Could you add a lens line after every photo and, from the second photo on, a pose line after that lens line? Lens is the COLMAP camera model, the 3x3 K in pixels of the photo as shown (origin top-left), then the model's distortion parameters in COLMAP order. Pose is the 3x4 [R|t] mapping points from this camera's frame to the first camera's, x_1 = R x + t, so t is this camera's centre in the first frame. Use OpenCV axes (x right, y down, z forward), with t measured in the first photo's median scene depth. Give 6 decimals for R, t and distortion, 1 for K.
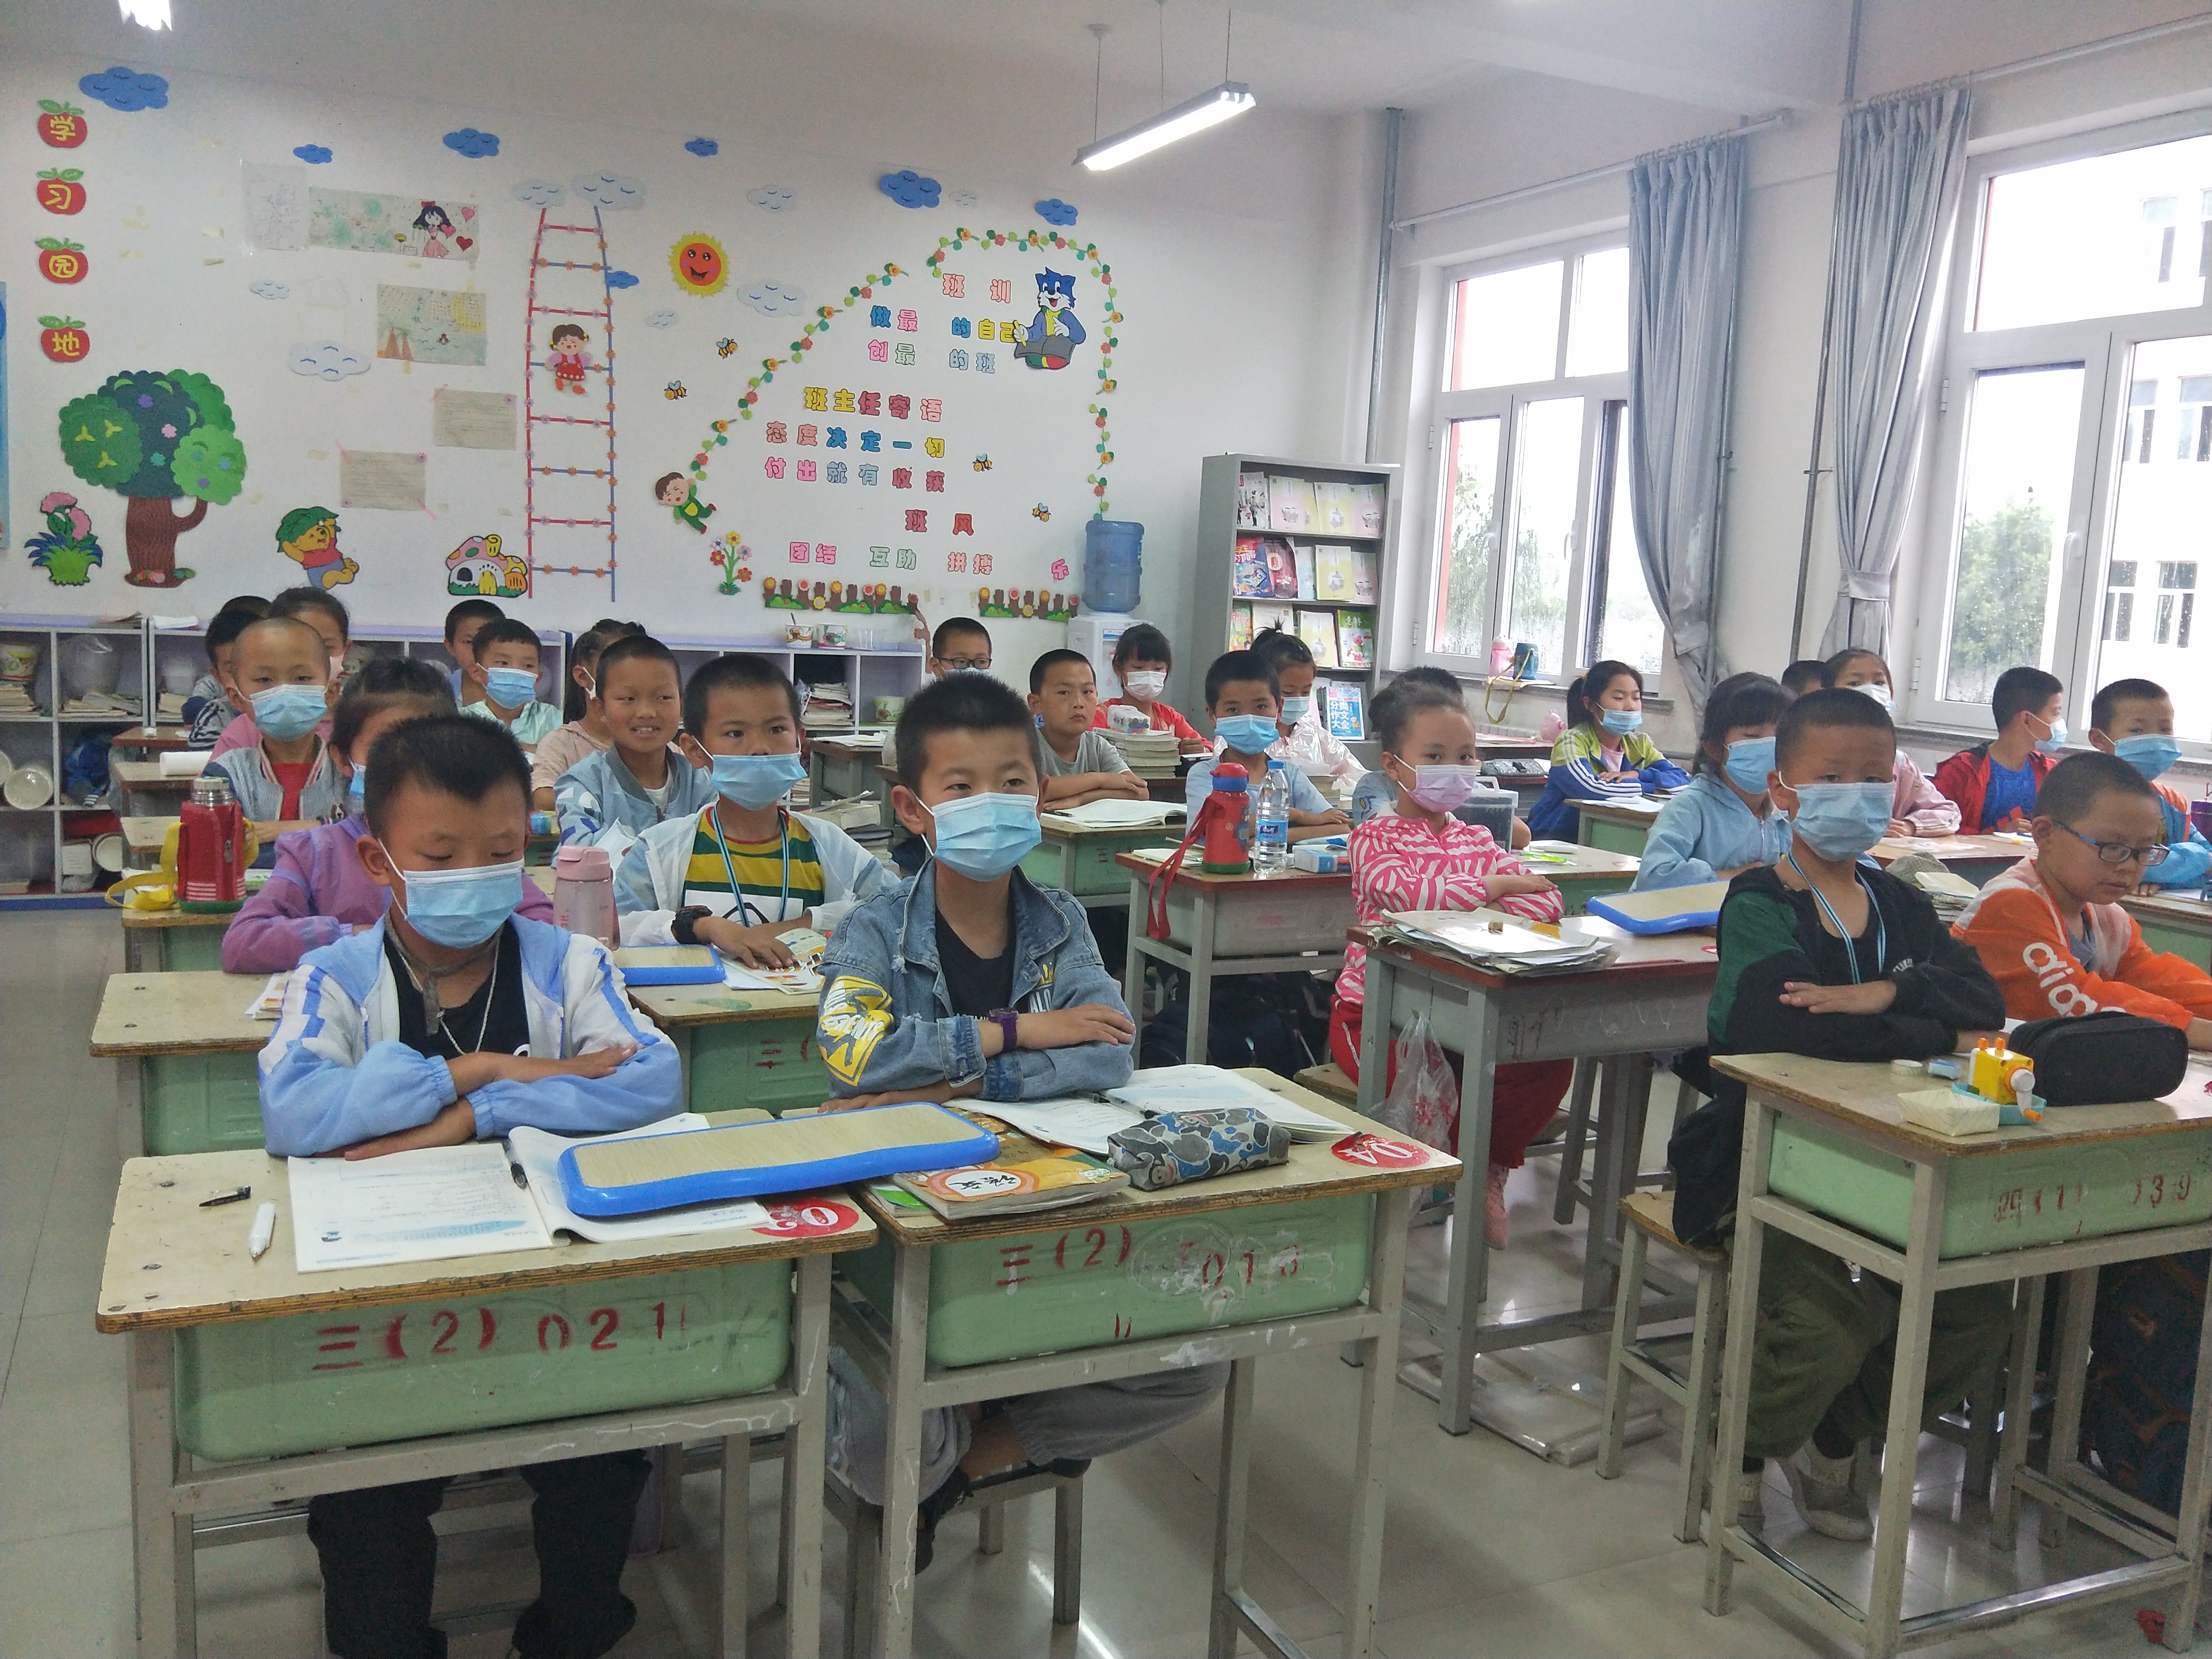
lens RADIAL K [[1887.1, 0, 1106.0], [0, 1887.1, 829.5], [0, 0, 1]] dist [-0.064798, 0.057828]
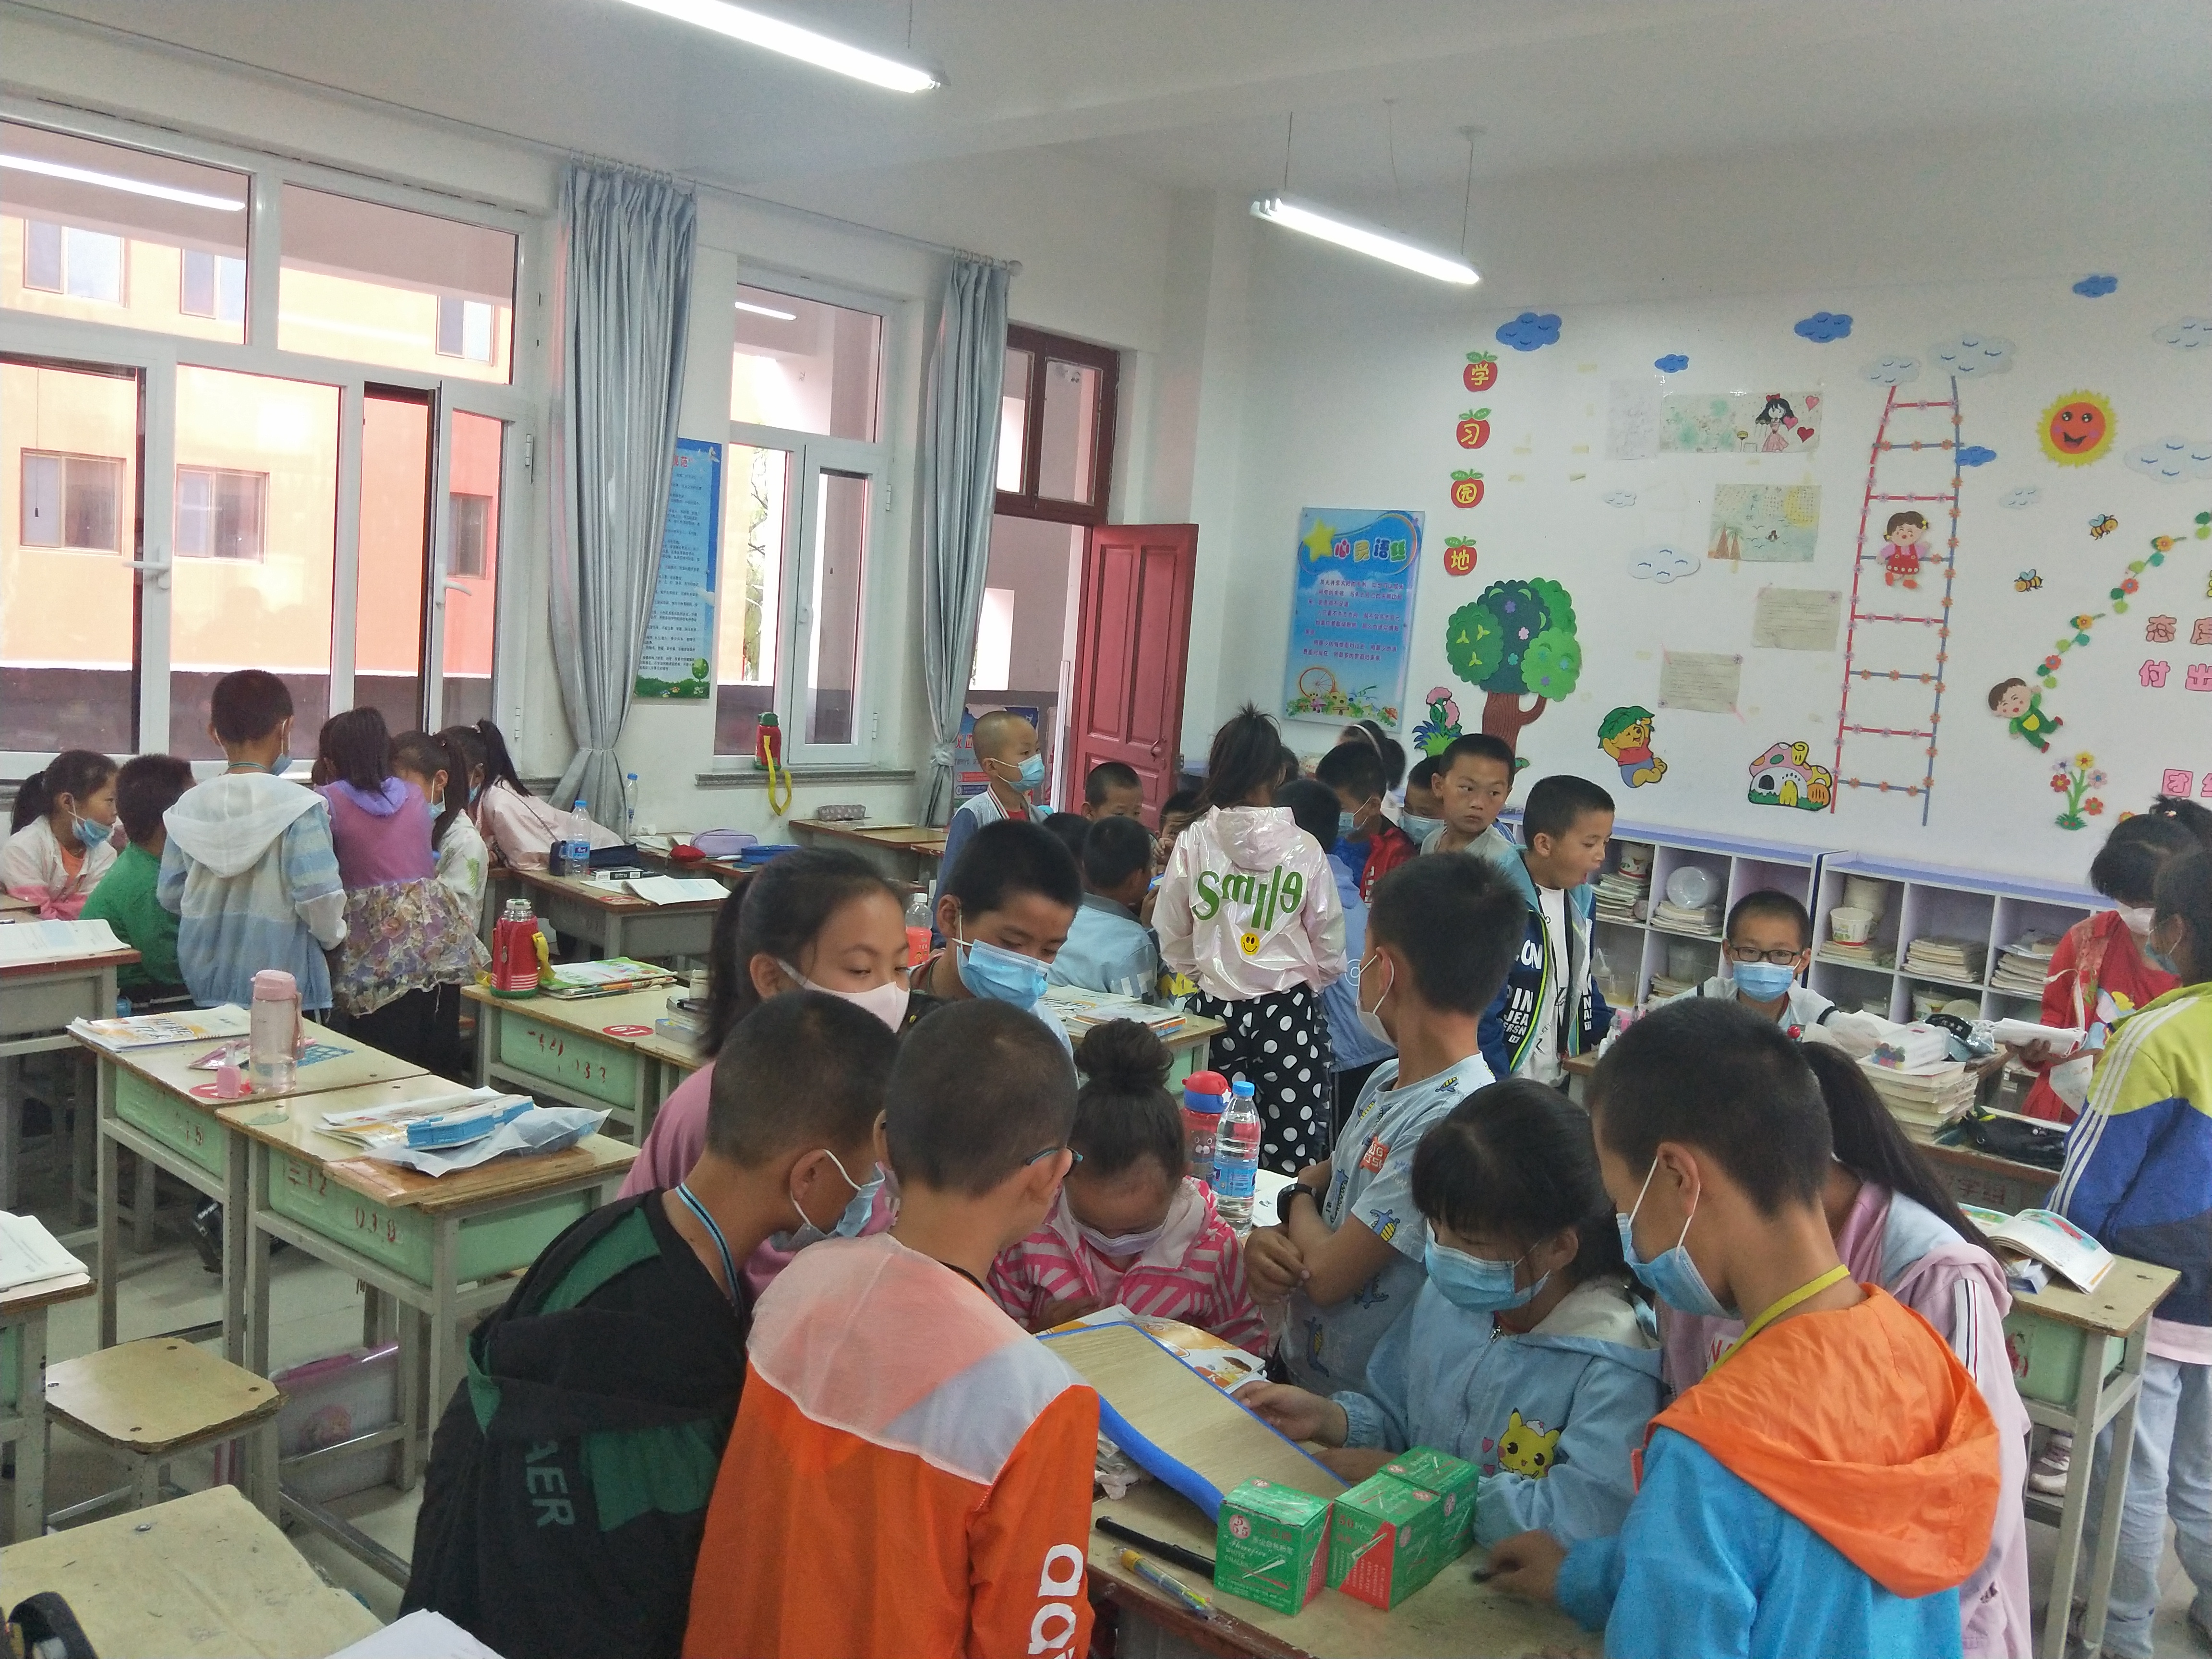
lens RADIAL K [[1887.1, 0, 1106.0], [0, 1887.1, 829.5], [0, 0, 1]] dist [-0.064798, 0.057828]
pose [[0.412002, 0.084147, -0.907289, 0.375059], [-0.167521, 0.985749, 0.015352, -0.071728], [0.895651, 0.145665, 0.420227, 0.311744]]
